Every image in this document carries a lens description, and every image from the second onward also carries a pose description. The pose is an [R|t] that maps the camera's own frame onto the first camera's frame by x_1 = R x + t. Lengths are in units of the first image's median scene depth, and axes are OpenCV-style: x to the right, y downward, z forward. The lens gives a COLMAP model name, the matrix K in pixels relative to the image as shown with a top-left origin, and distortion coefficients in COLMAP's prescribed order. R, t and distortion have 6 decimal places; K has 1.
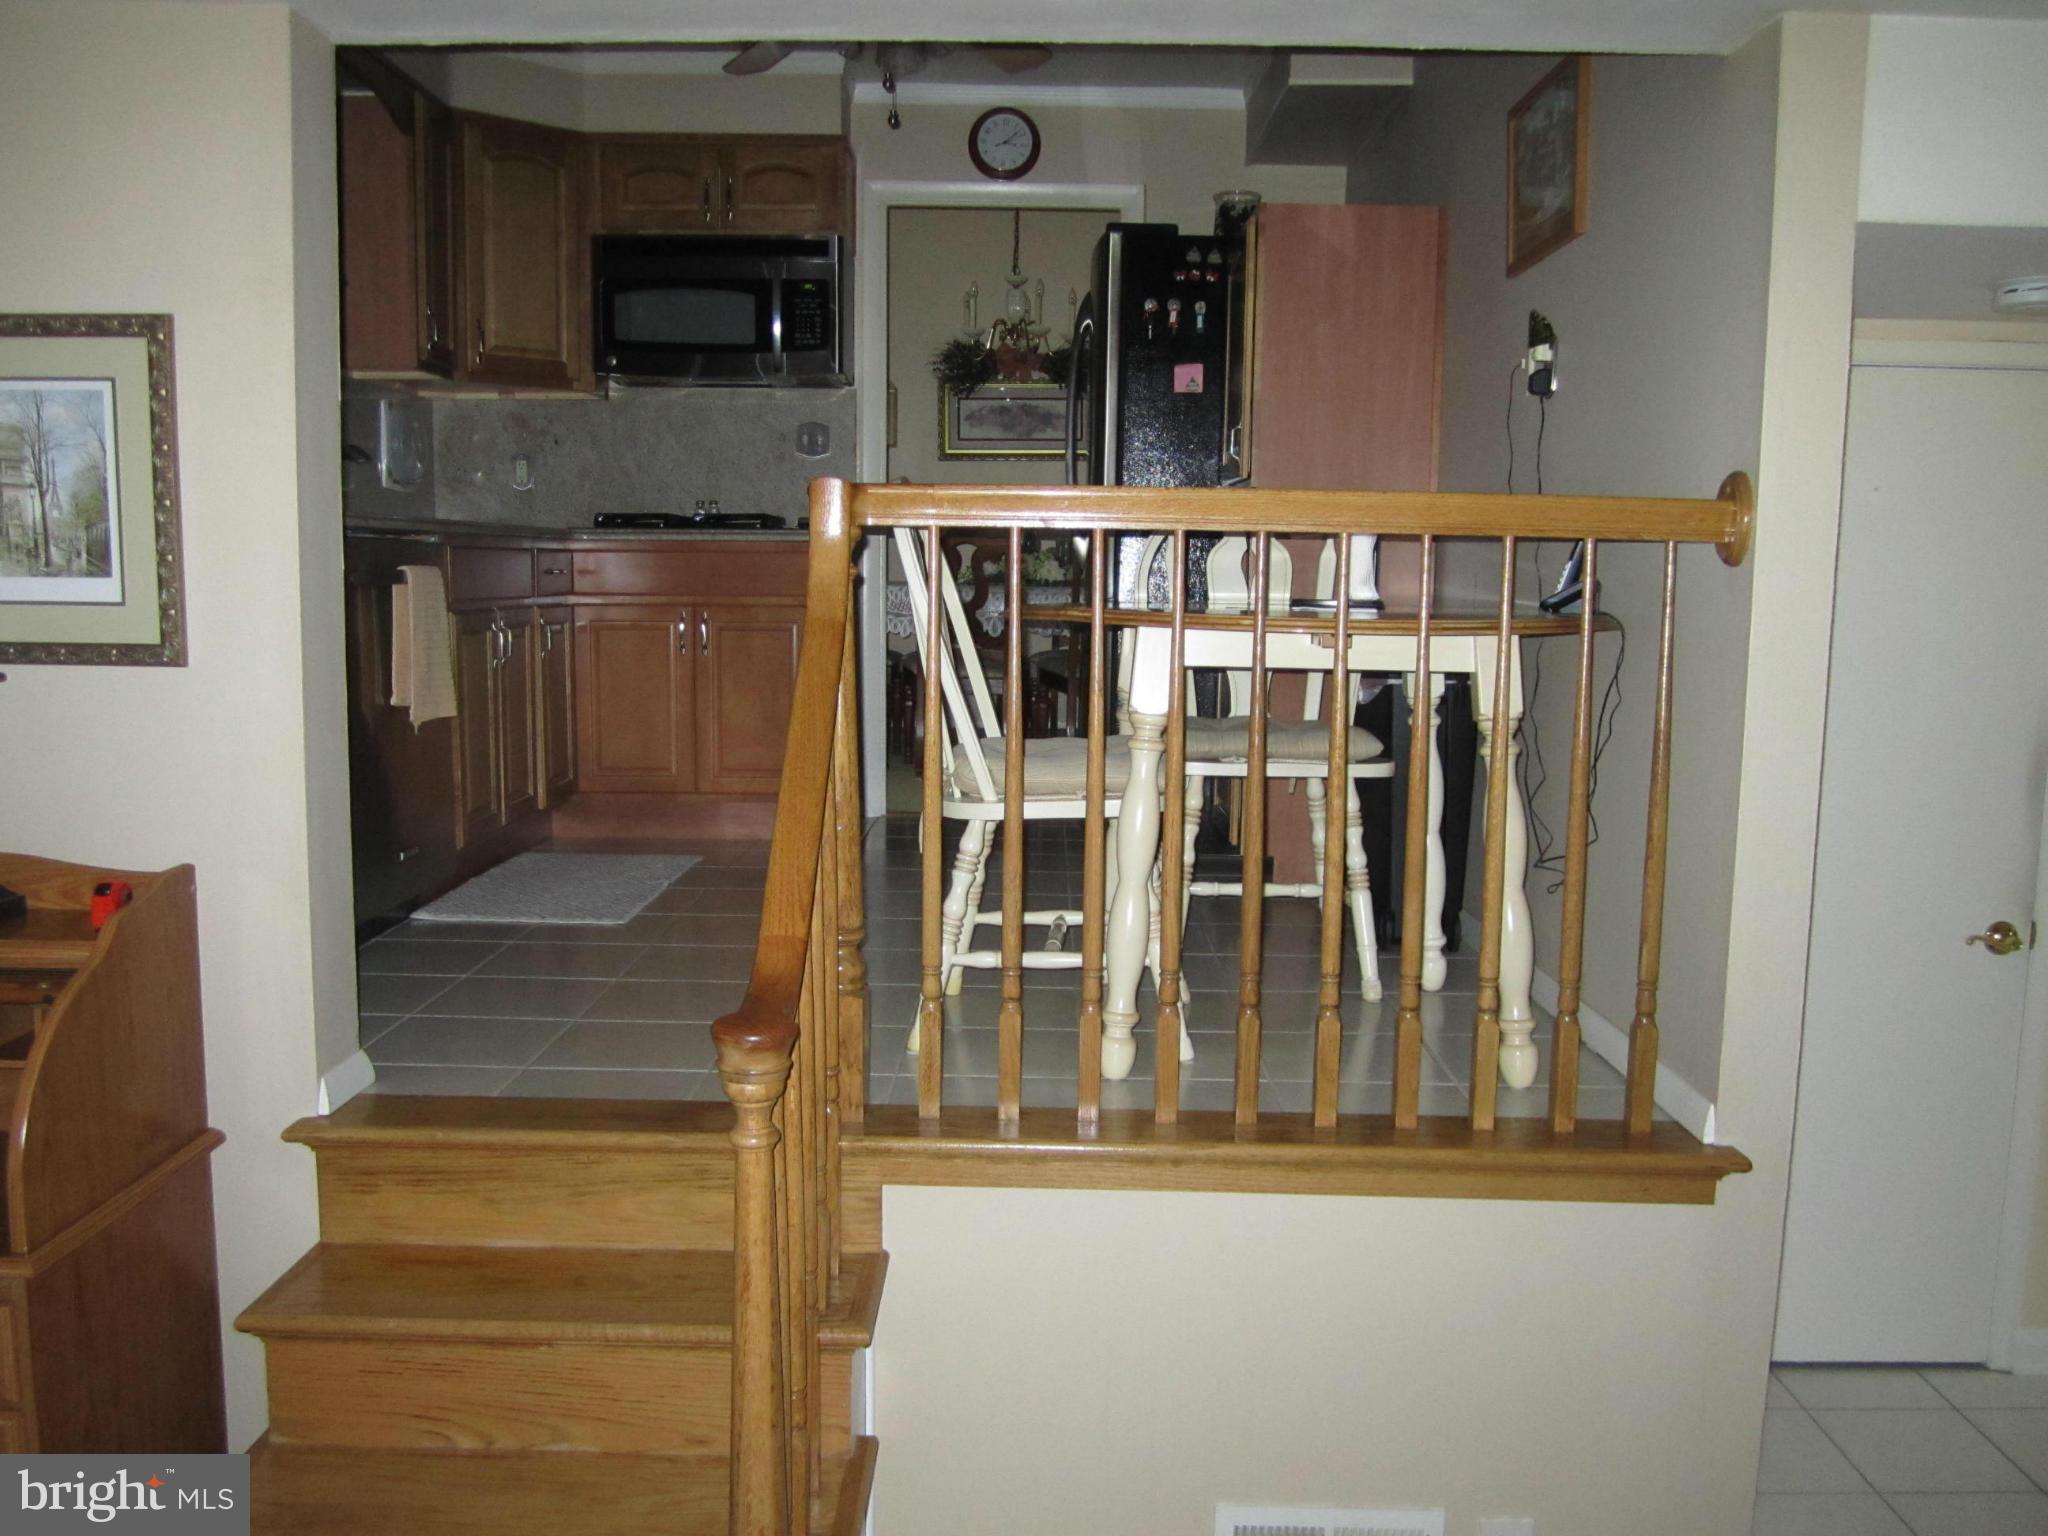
lens RADIAL K [[1712.2, 0, 1017.2], [0, 1712.2, 744.3], [0, 0, 1]] dist [-0.049261, 0.009607]
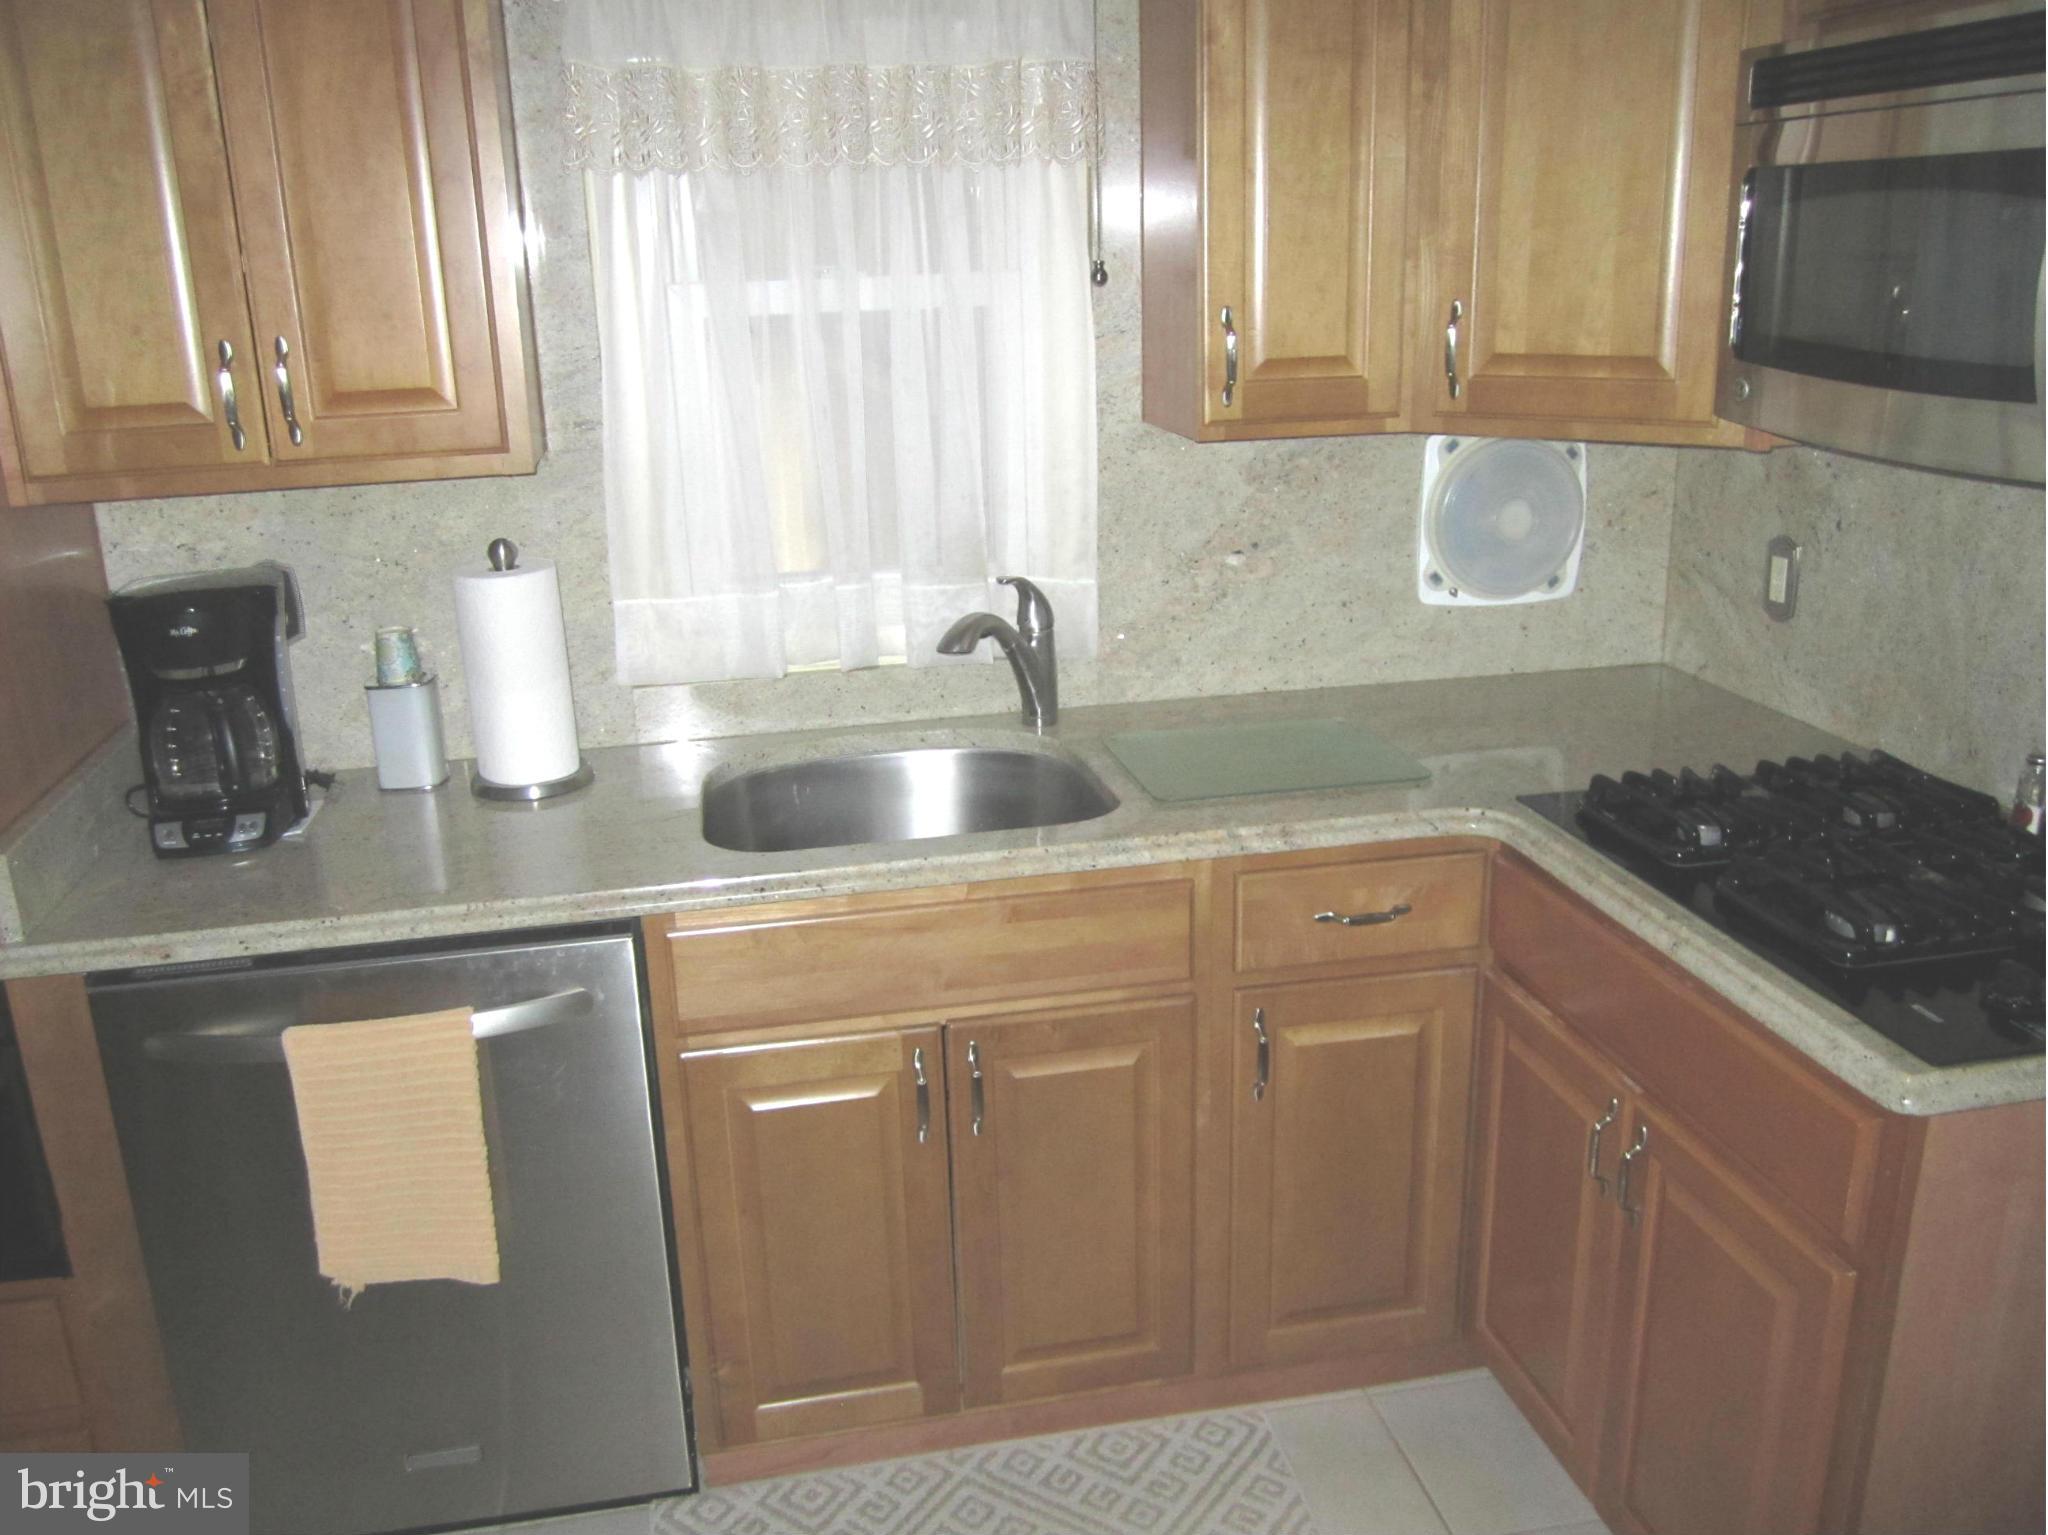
lens RADIAL K [[1712.2, 0, 1017.2], [0, 1712.2, 743.8], [0, 0, 1]] dist [-0.049261, 0.009607]
pose [[0.202280, 0.268865, -0.941698, 0.116017], [-0.074368, 0.963016, 0.258977, -0.241629], [0.976500, 0.017646, 0.214794, 0.778026]]
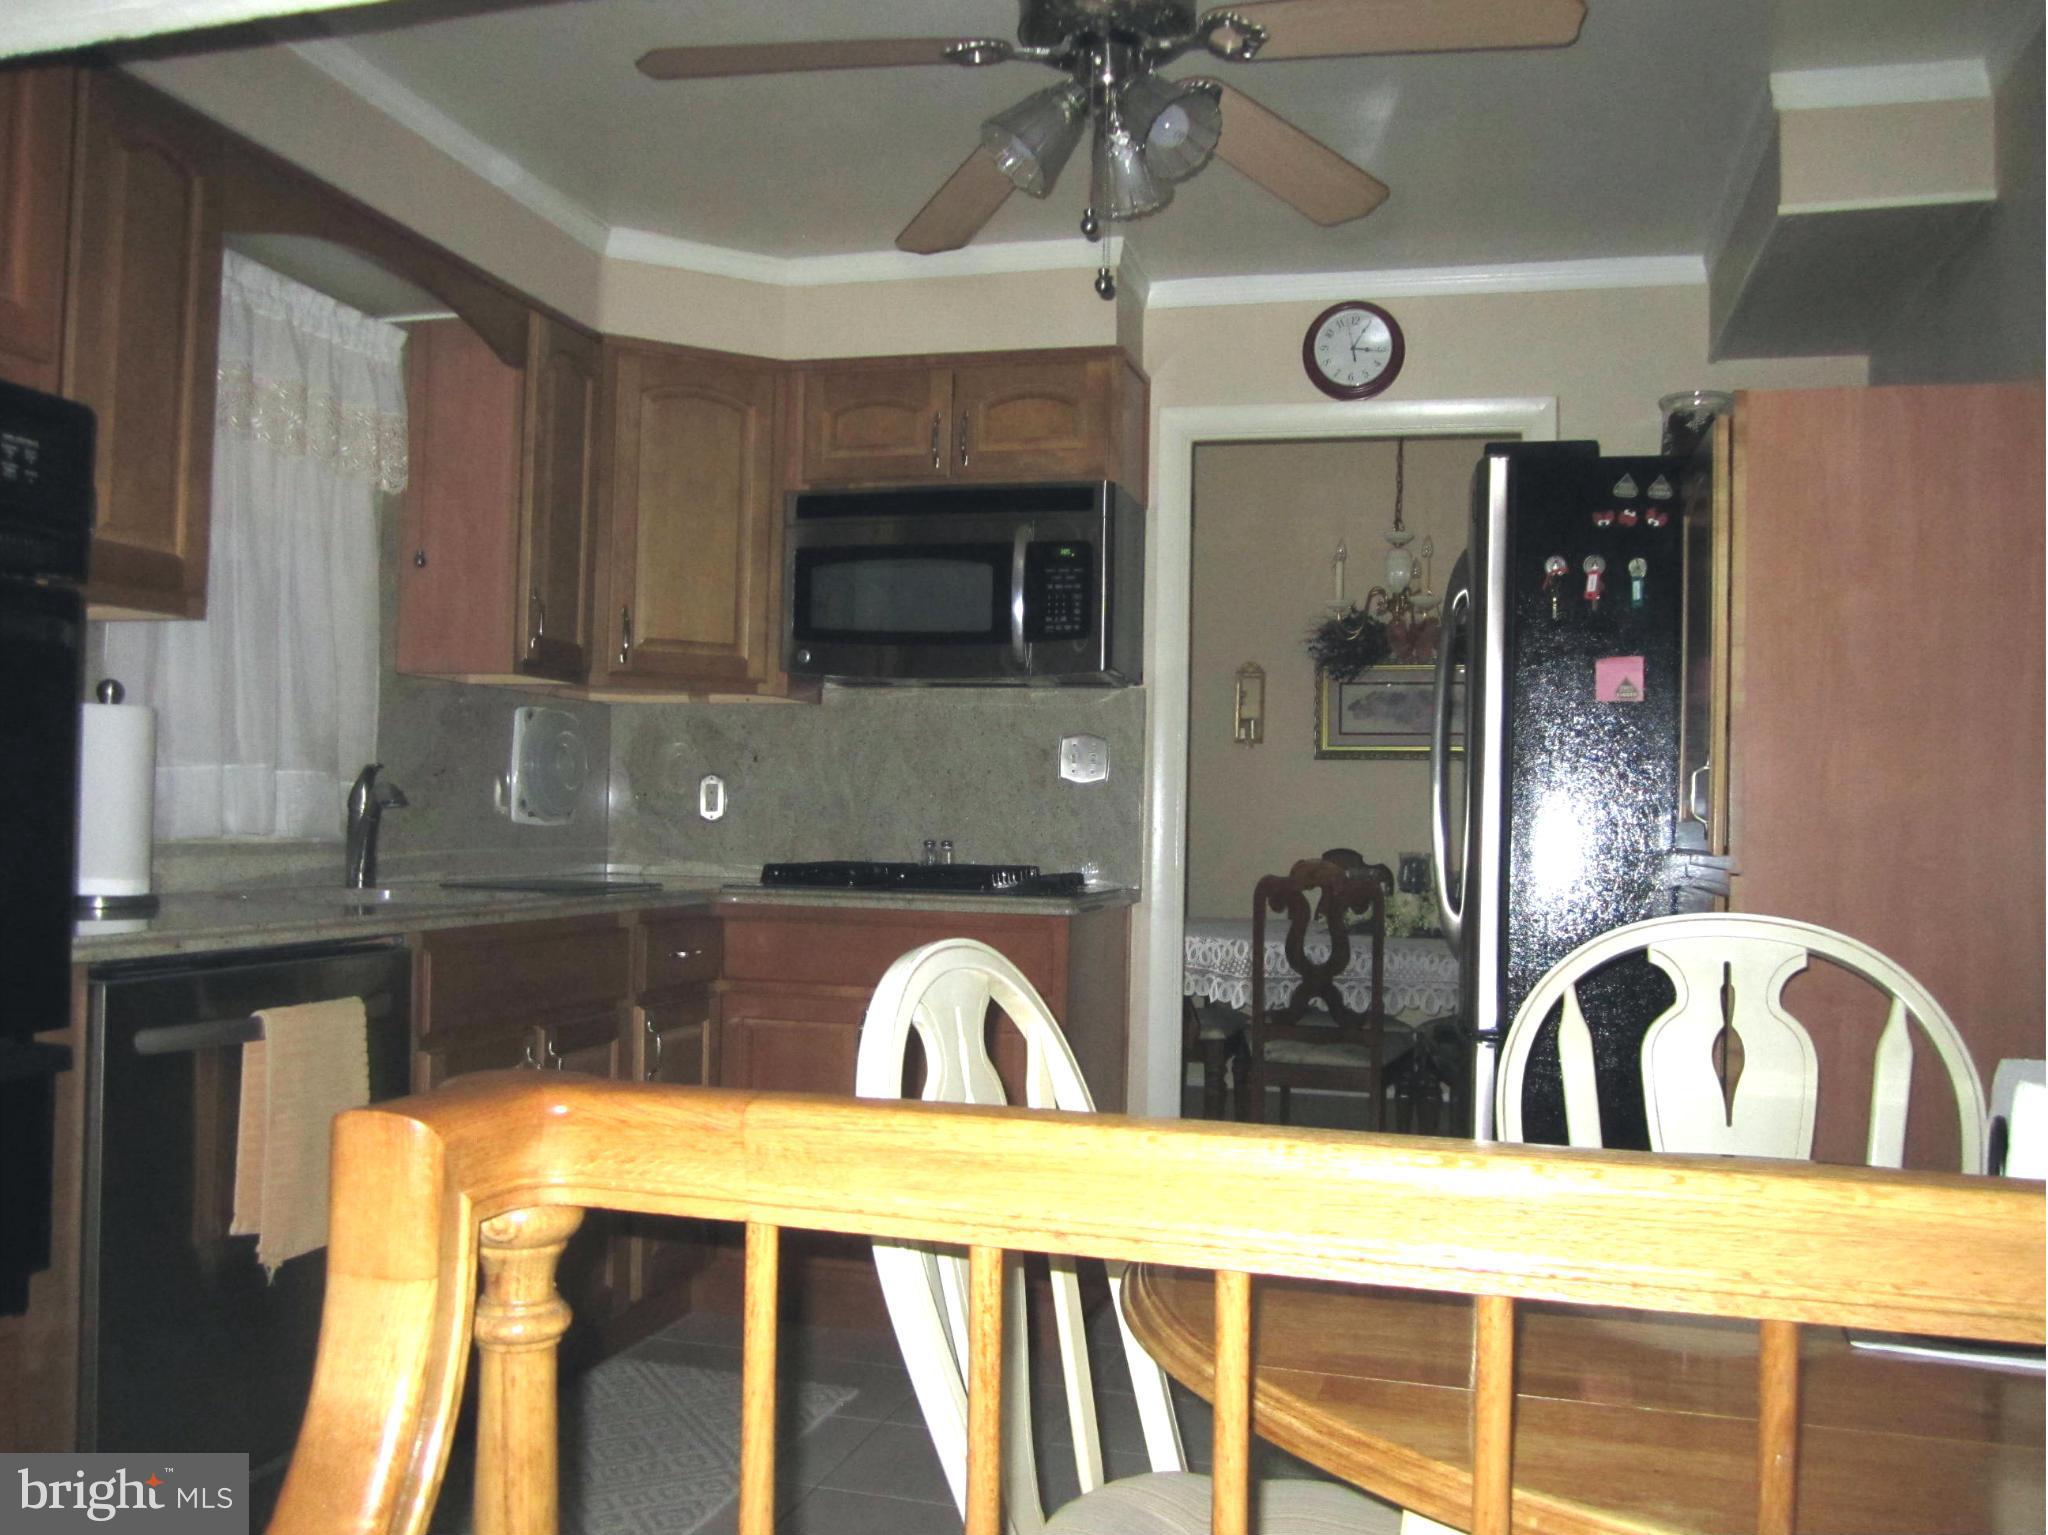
lens RADIAL K [[1712.2, 0, 1017.2], [0, 1712.2, 743.8], [0, 0, 1]] dist [-0.049261, 0.009607]
pose [[0.966242, 0.000521, -0.257635, 0.044260], [-0.039513, 0.988466, -0.146195, -0.084522], [0.254587, 0.151439, 0.955119, 0.327131]]
